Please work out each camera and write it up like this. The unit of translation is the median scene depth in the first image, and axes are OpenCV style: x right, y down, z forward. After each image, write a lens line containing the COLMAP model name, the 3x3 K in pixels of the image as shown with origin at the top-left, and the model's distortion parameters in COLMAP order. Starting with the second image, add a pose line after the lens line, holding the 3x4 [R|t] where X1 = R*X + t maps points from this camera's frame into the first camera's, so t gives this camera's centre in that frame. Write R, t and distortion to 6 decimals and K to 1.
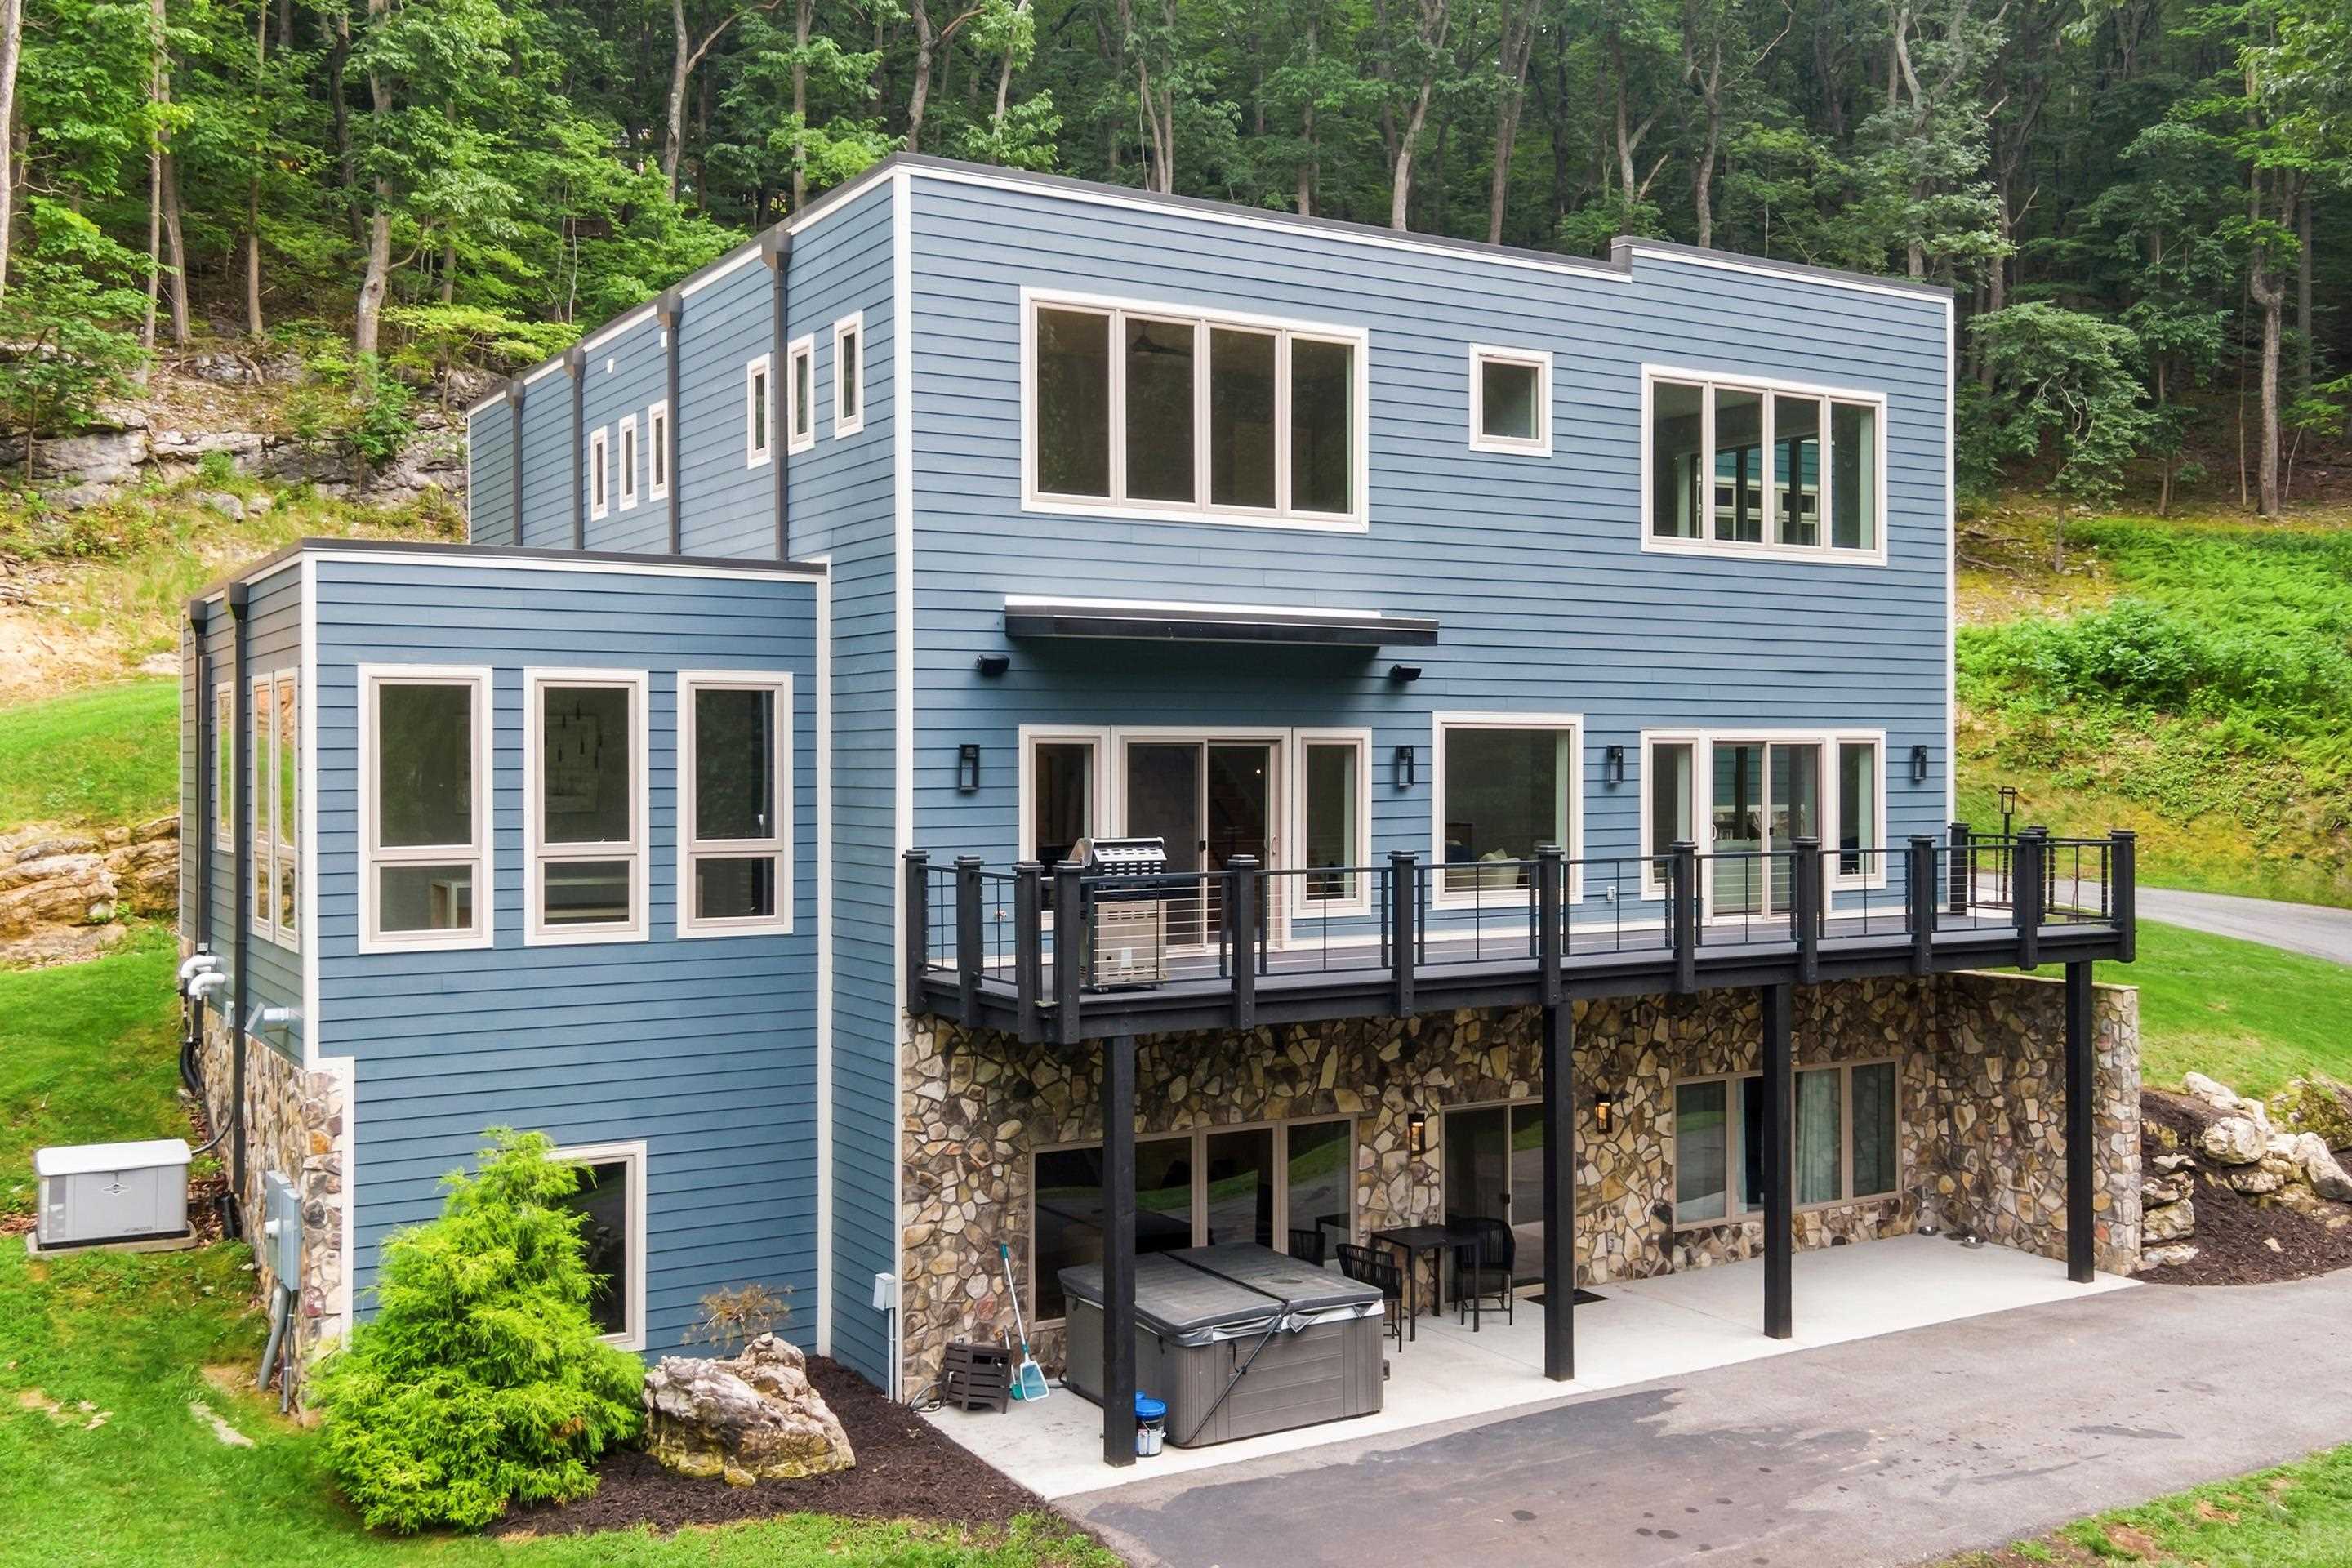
lens RADIAL K [[2139.5, 0, 1169.7], [0, 2139.5, 748.6], [0, 0, 1]] dist [-0.000387, 0.069333]
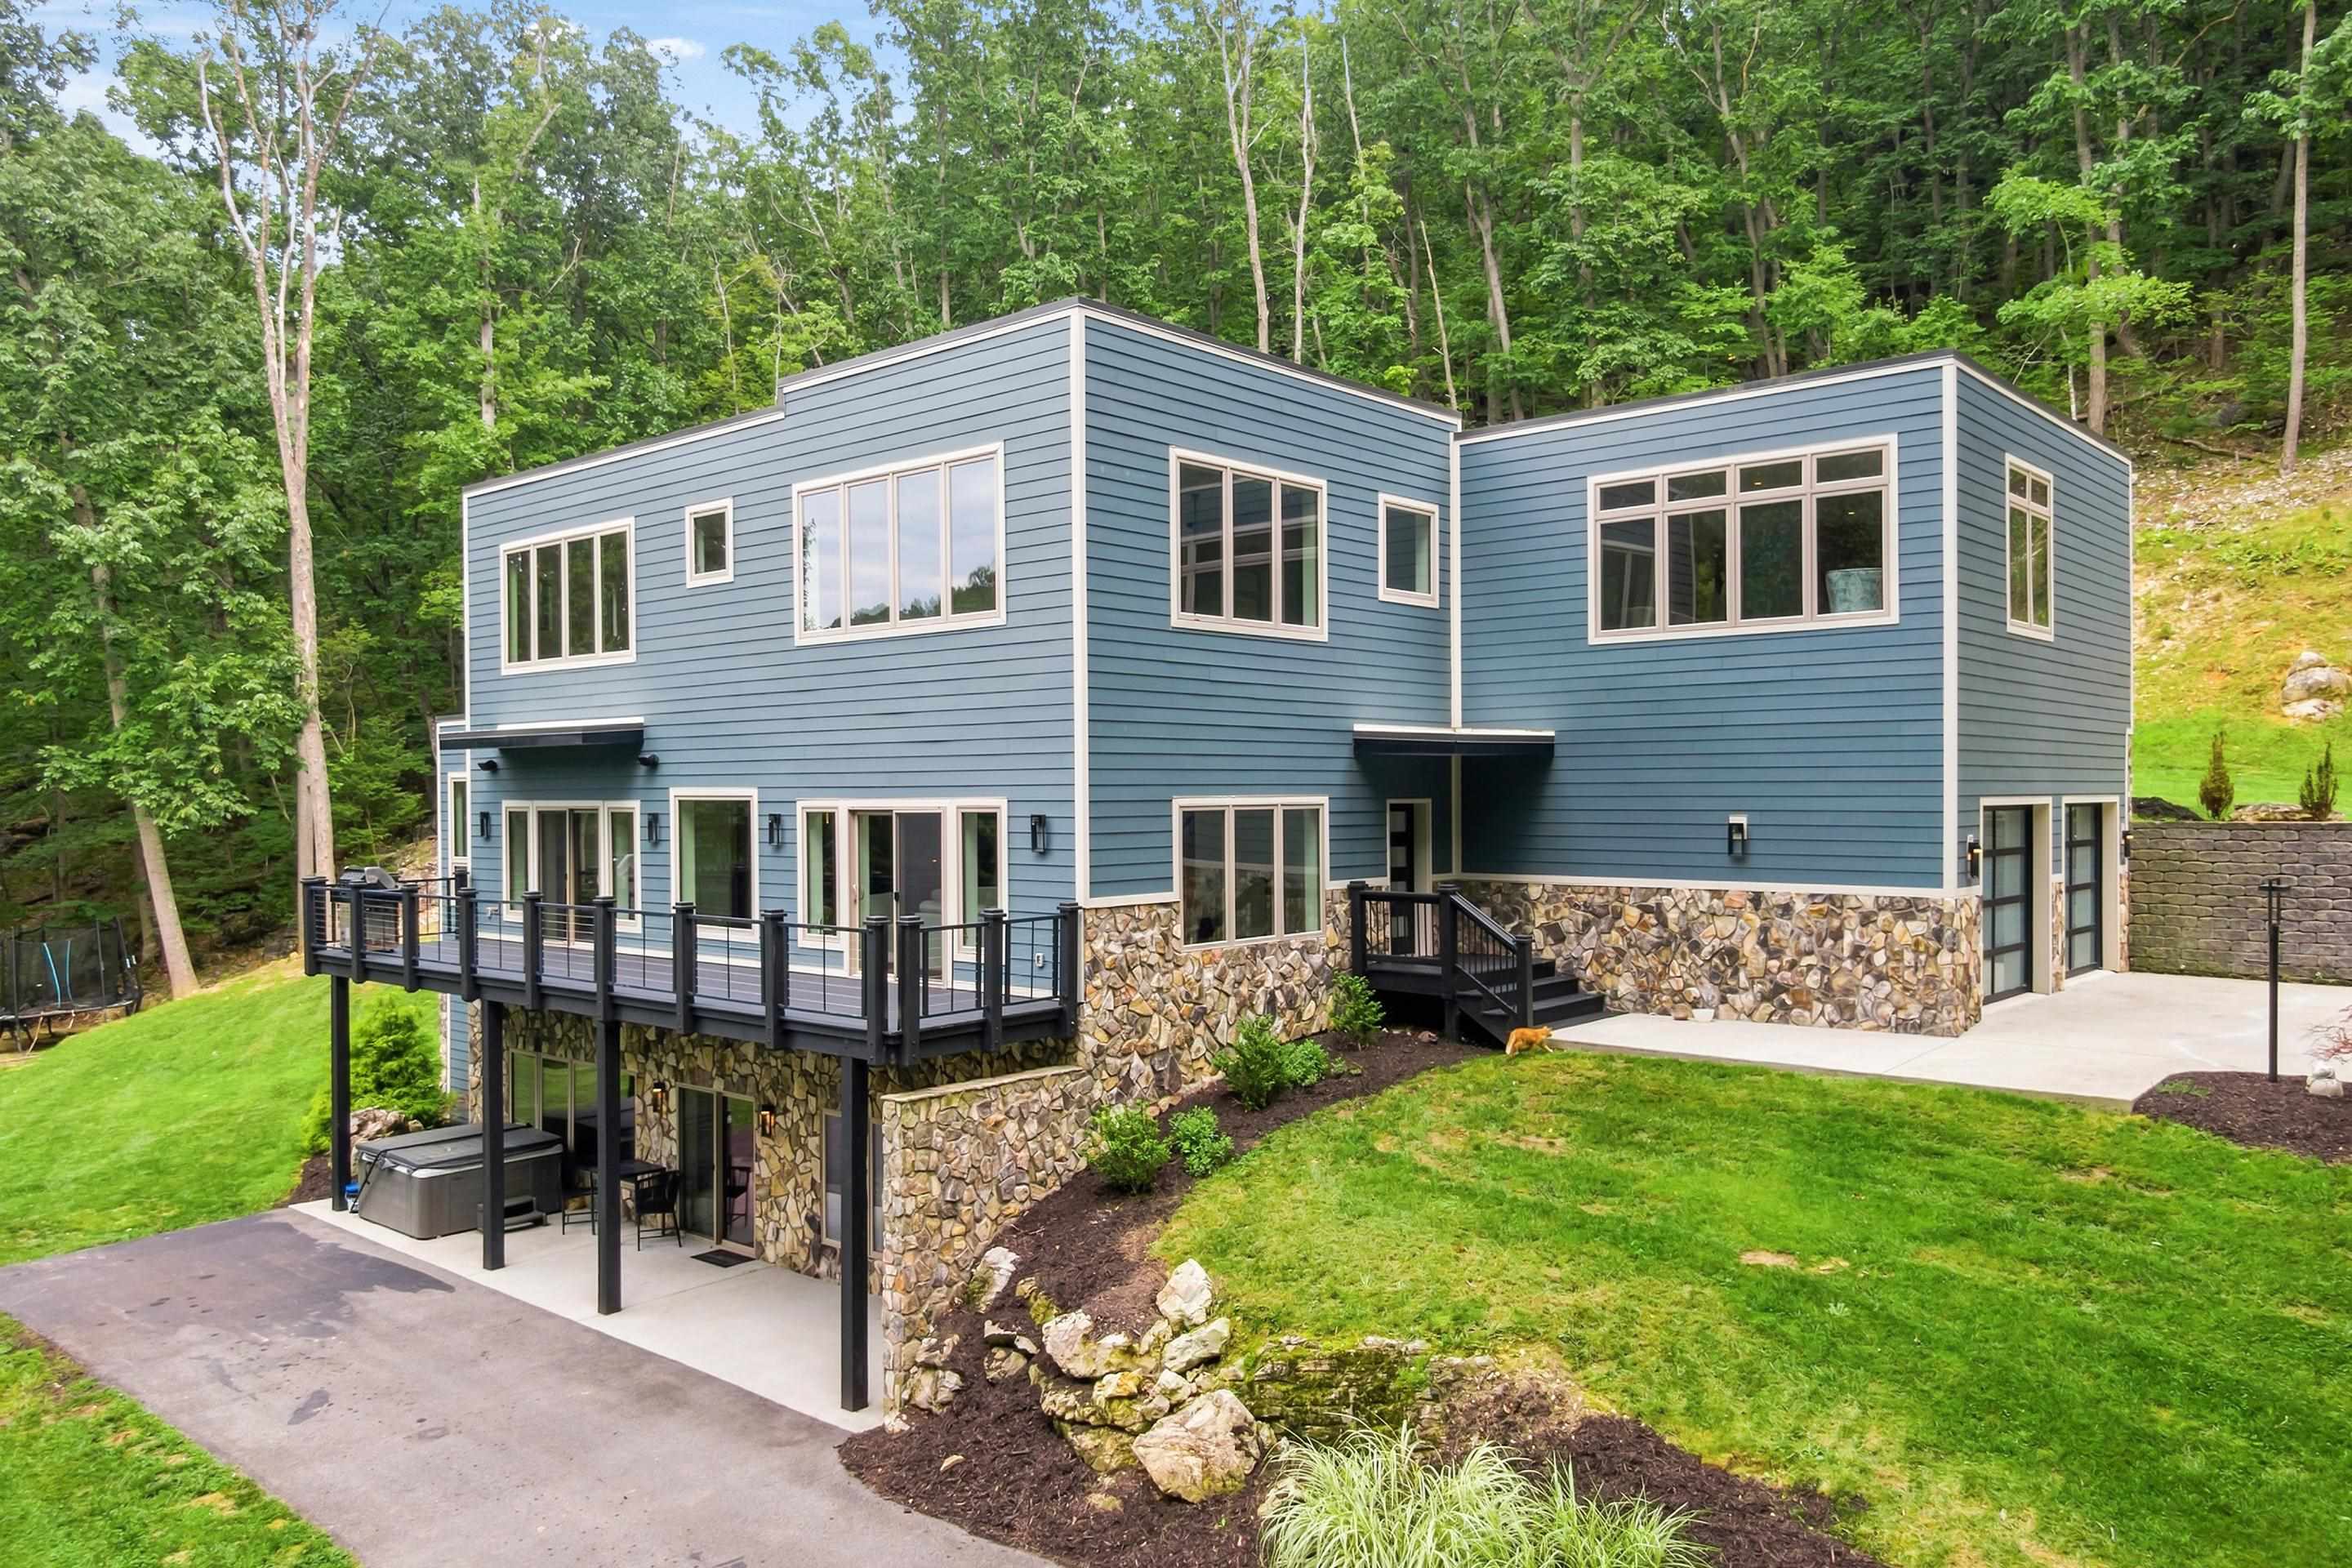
lens RADIAL K [[1705.1, 0, 1176.0], [0, 1705.1, 784.0], [0, 0, 1]] dist [0.051942, -0.049089]
pose [[0.295570, -0.003088, -0.955316, 1.242816], [0.010340, 0.999947, -0.000033, -0.016257], [0.955265, -0.009868, 0.295586, 0.980753]]
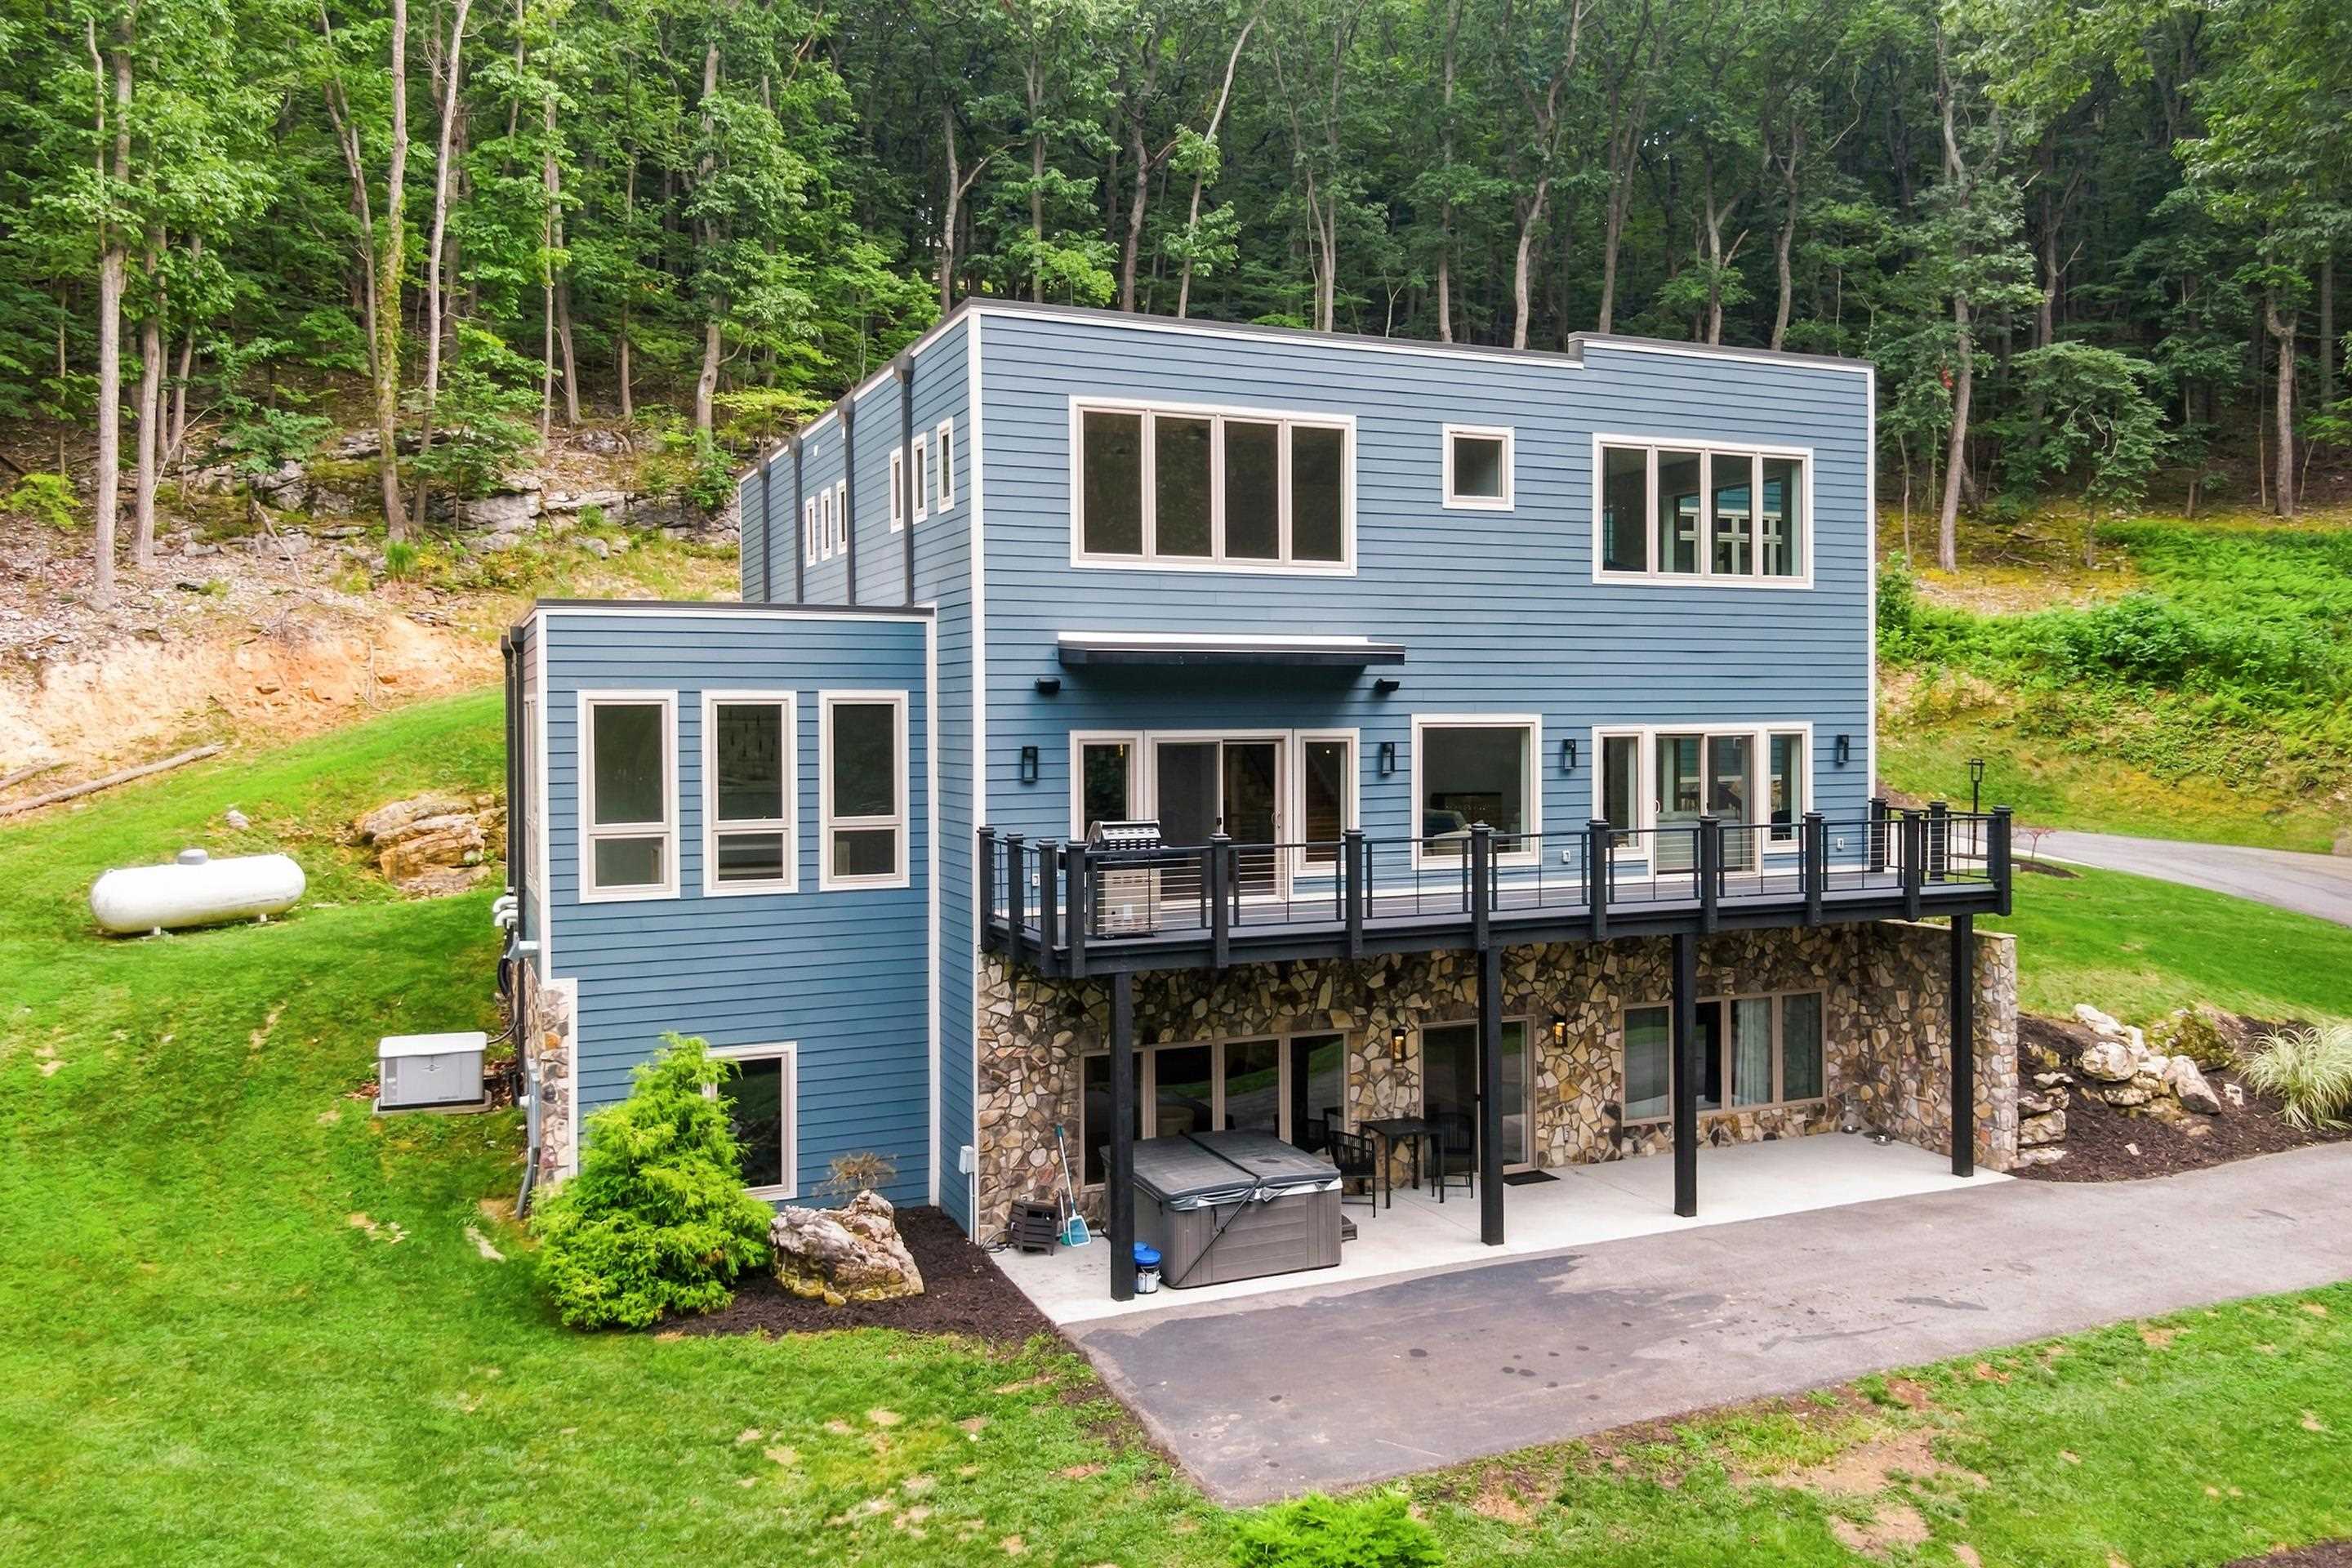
lens RADIAL K [[1697.2, 0, 1178.2], [0, 1697.2, 724.7], [0, 0, 1]] dist [0.043259, -0.062142]
pose [[0.991742, -0.003139, -0.128213, 0.114086], [0.004430, 0.999942, 0.009784, -0.021727], [0.128175, -0.010271, 0.991698, -0.021347]]
